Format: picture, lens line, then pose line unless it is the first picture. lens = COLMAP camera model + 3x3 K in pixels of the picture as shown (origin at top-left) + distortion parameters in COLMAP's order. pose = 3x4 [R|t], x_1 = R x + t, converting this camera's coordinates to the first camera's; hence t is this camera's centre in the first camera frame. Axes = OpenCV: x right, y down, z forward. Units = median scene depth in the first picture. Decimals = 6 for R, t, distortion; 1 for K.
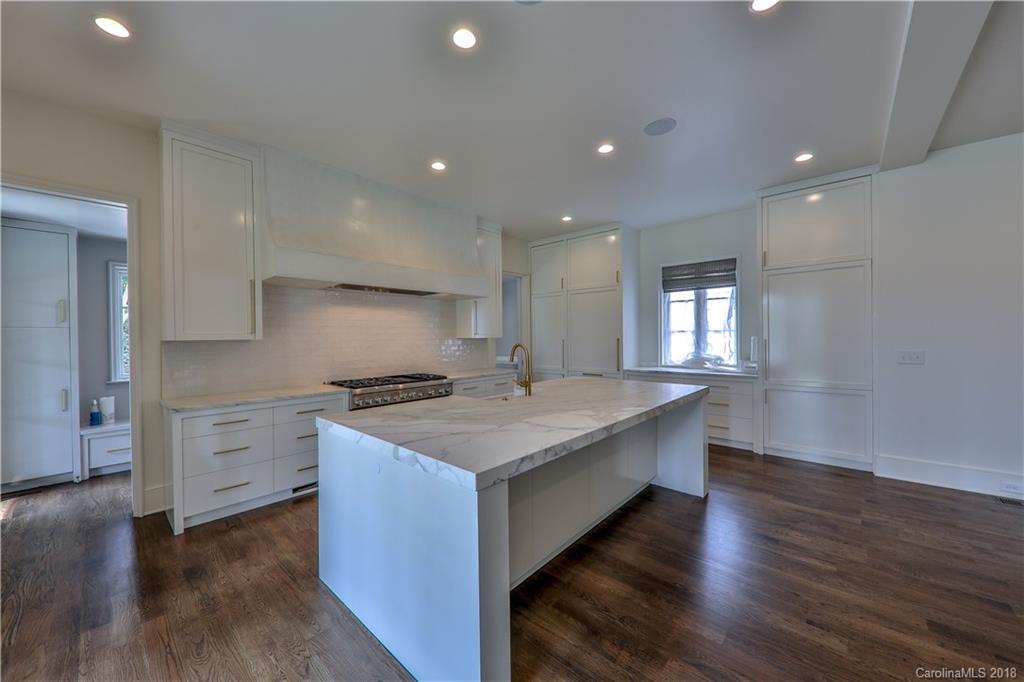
lens RADIAL K [[371.4, 0, 510.8], [0, 371.4, 337.9], [0, 0, 1]] dist [-0.000074, -0.003053]
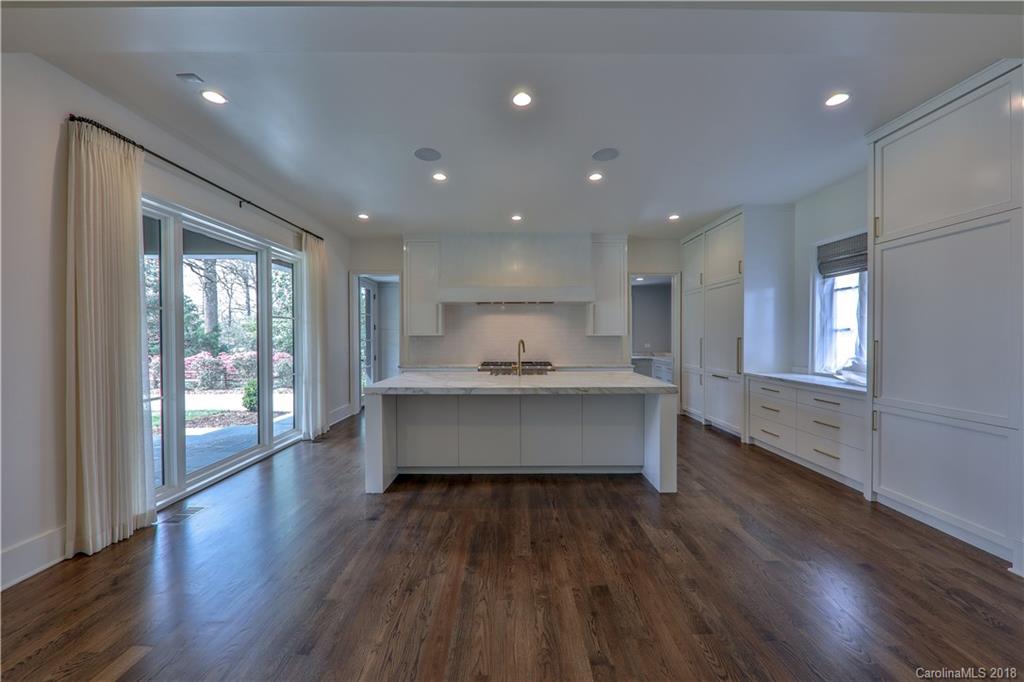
lens RADIAL K [[371.4, 0, 510.8], [0, 371.4, 337.9], [0, 0, 1]] dist [-0.000074, -0.003053]
pose [[0.666783, 0.013748, -0.745125, 0.585622], [-0.005791, 0.999895, 0.013266, -0.006077], [0.745230, -0.004530, 0.666792, 0.004410]]
